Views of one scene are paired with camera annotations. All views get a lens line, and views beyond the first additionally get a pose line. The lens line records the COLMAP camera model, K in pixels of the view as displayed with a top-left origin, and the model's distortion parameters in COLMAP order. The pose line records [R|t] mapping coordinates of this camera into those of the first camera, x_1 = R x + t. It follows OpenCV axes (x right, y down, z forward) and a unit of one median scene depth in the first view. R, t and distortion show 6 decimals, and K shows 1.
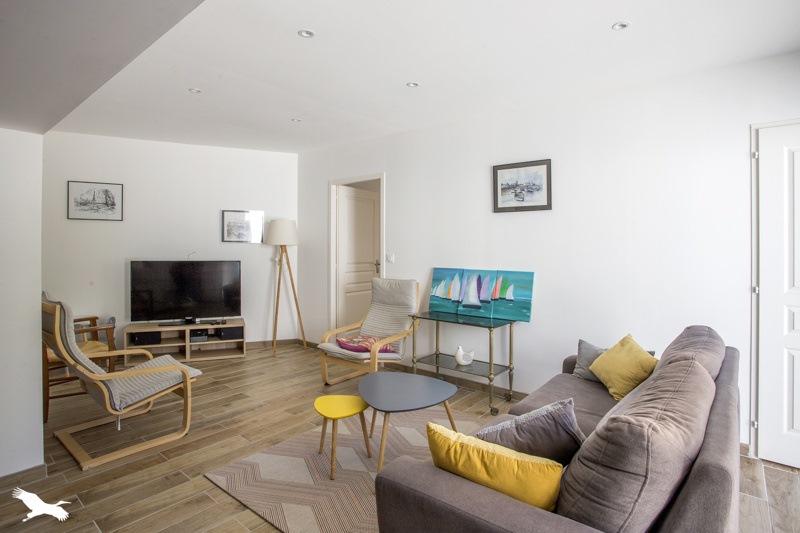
lens RADIAL K [[418.4, 0, 408.8], [0, 418.4, 245.5], [0, 0, 1]] dist [-0.003531, 0.000219]
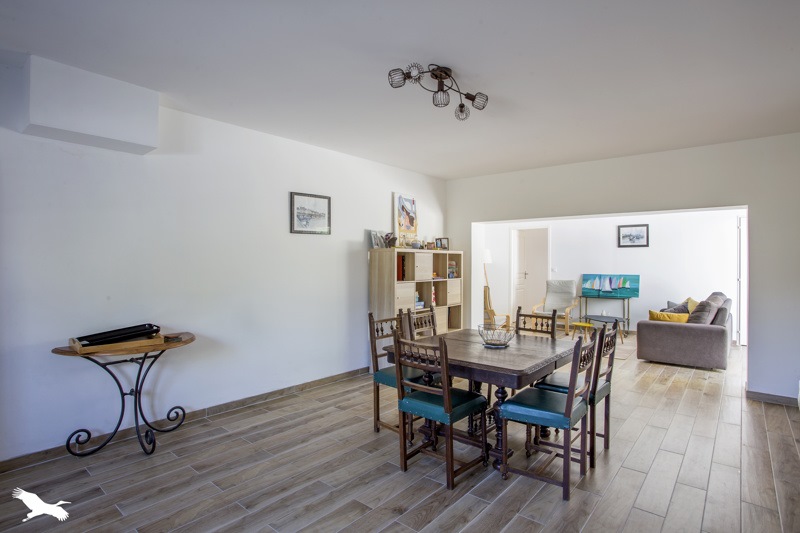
lens RADIAL K [[433.5, 0, 399.0], [0, 433.5, 269.9], [0, 0, 1]] dist [0.005879, 0.001006]
pose [[0.999934, -0.010938, -0.003473, -0.927739], [0.011011, 0.999706, 0.021602, -0.025723], [0.003236, -0.021639, 0.999761, -1.245808]]
